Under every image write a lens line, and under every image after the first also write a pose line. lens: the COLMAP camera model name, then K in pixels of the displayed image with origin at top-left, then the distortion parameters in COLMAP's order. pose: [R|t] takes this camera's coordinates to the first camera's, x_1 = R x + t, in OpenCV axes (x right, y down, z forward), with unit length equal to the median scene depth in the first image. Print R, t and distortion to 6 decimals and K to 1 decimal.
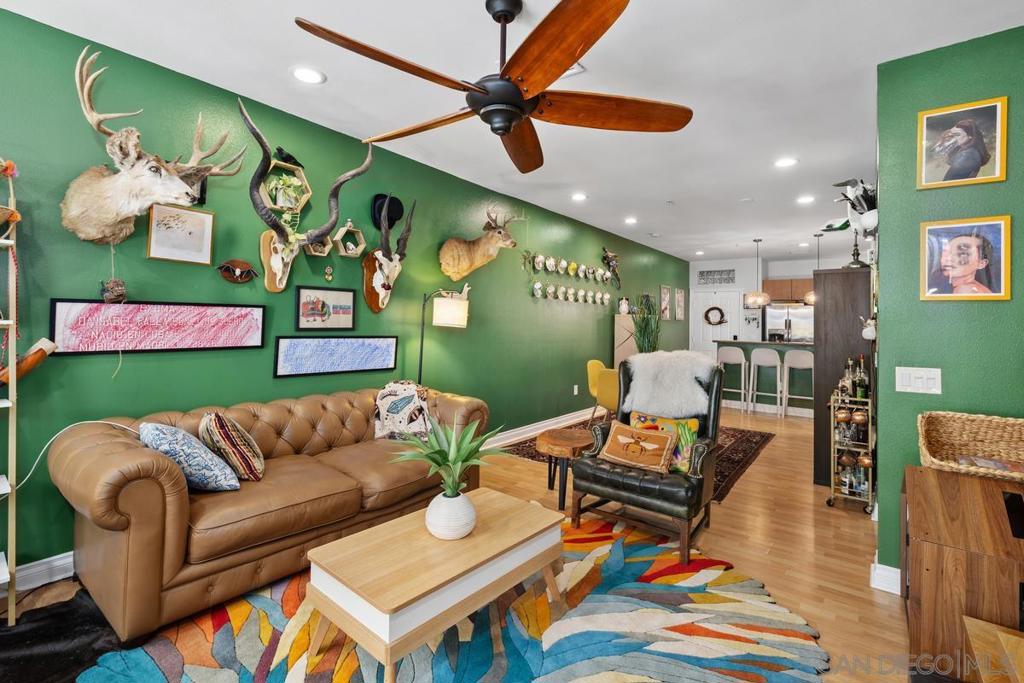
lens RADIAL K [[468.4, 0, 506.9], [0, 468.4, 313.0], [0, 0, 1]] dist [-0.002215, 0.000018]
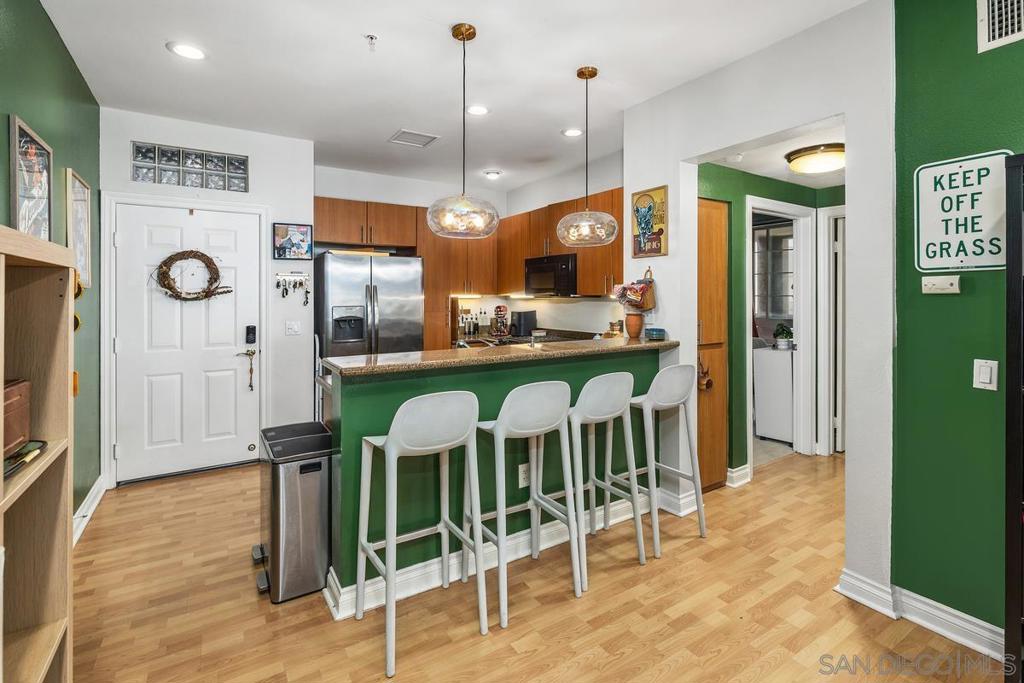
lens RADIAL K [[468.4, 0, 507.4], [0, 468.4, 296.8], [0, 0, 1]] dist [-0.002215, 0.000018]
pose [[0.335585, -0.020121, 0.941795, 0.537169], [-0.011047, 0.999619, 0.025293, 0.030556], [-0.941945, -0.018892, 0.335235, 1.873893]]
